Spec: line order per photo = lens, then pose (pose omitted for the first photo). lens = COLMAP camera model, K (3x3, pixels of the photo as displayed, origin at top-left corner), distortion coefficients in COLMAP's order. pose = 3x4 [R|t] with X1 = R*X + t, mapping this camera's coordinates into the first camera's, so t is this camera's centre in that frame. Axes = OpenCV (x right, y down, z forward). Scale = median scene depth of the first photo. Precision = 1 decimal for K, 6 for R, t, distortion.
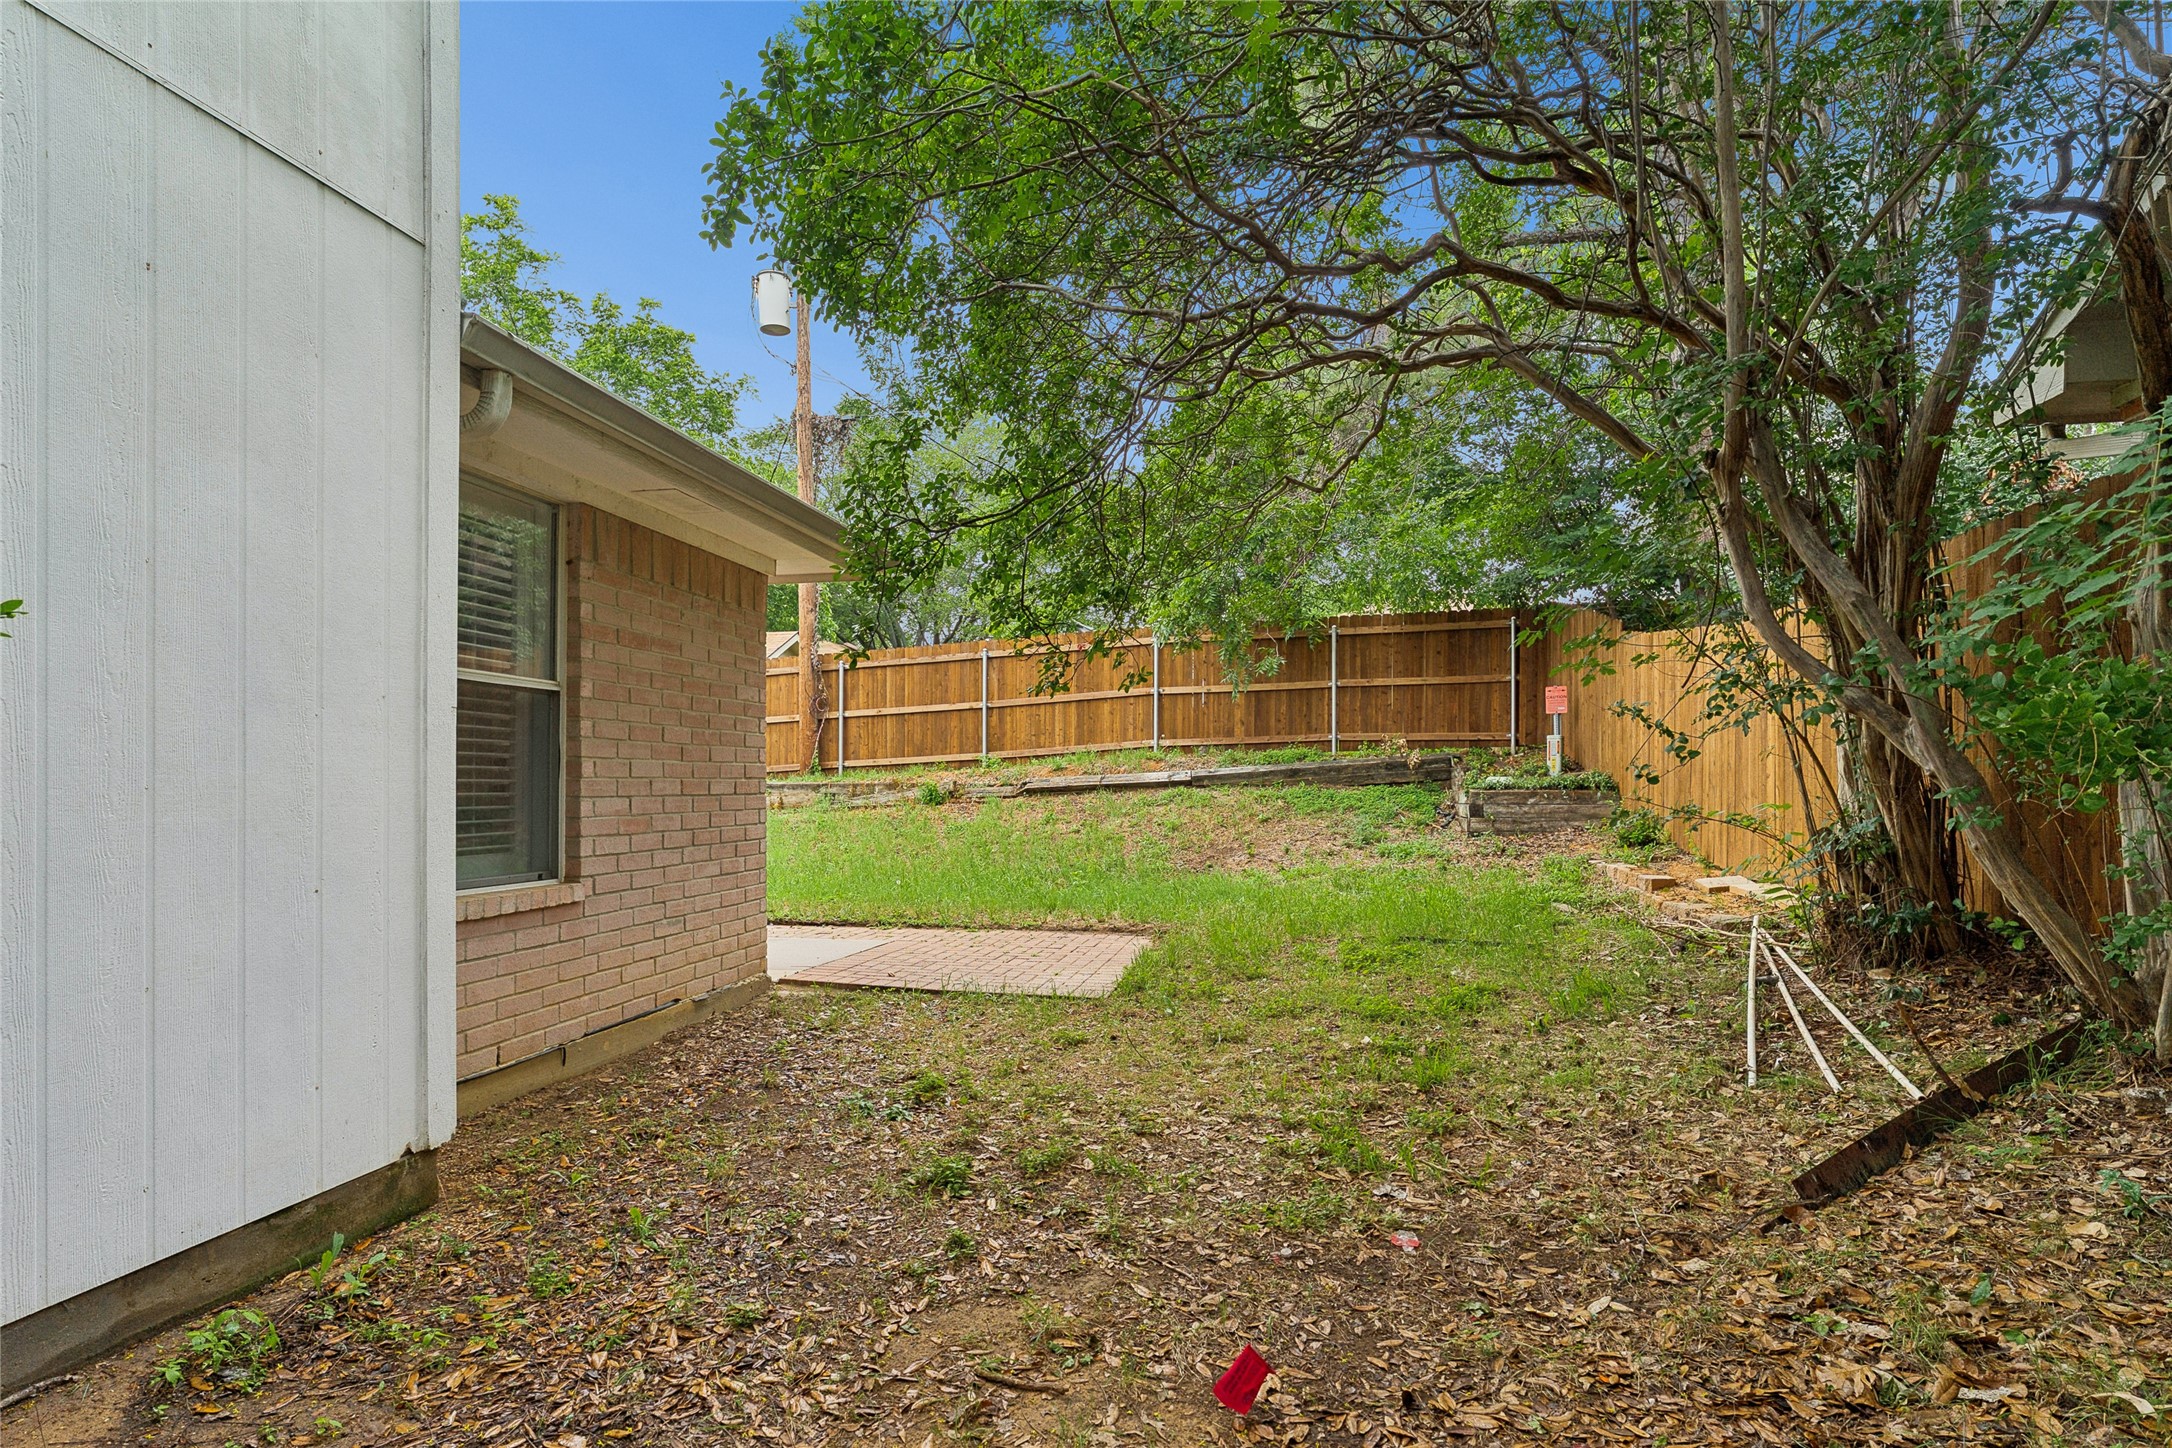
lens RADIAL K [[1131.8, 0, 1108.6], [0, 1131.8, 770.3], [0, 0, 1]] dist [0.000197, 0.000004]
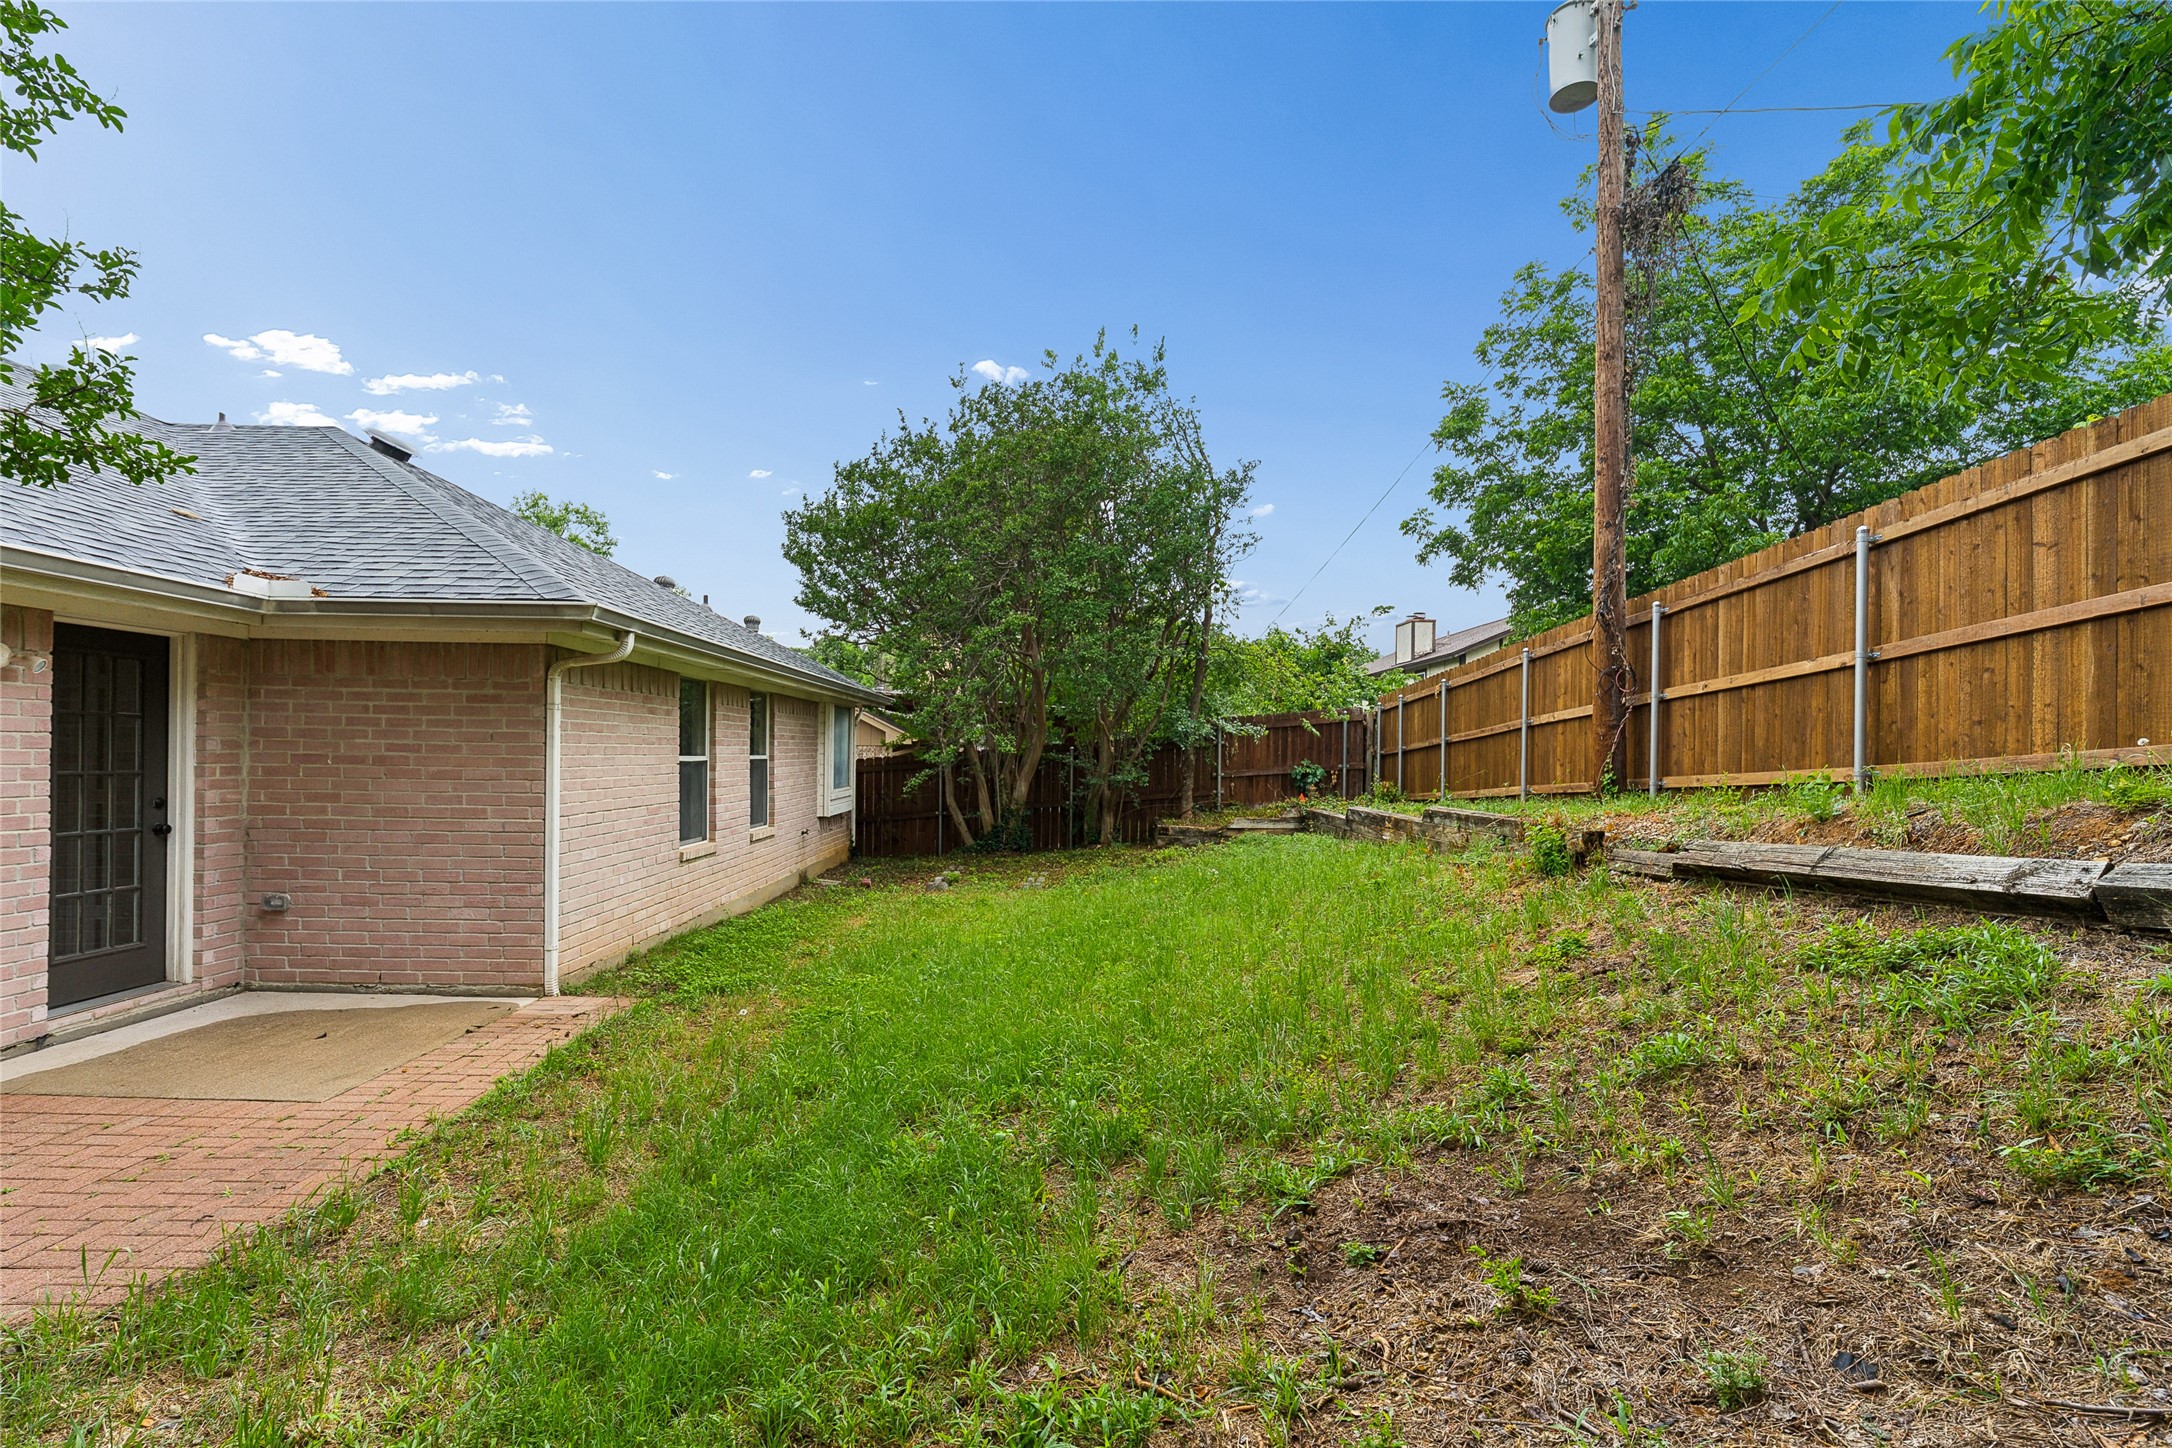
lens RADIAL K [[1021.7, 0, 1077.2], [0, 1021.7, 753.5], [0, 0, 1]] dist [-0.001122, 0.002279]
pose [[0.178624, -0.001027, -0.983917, 0.231350], [0.002705, 0.999996, -0.000552, -0.022088], [0.983914, -0.002563, 0.178627, 0.663410]]
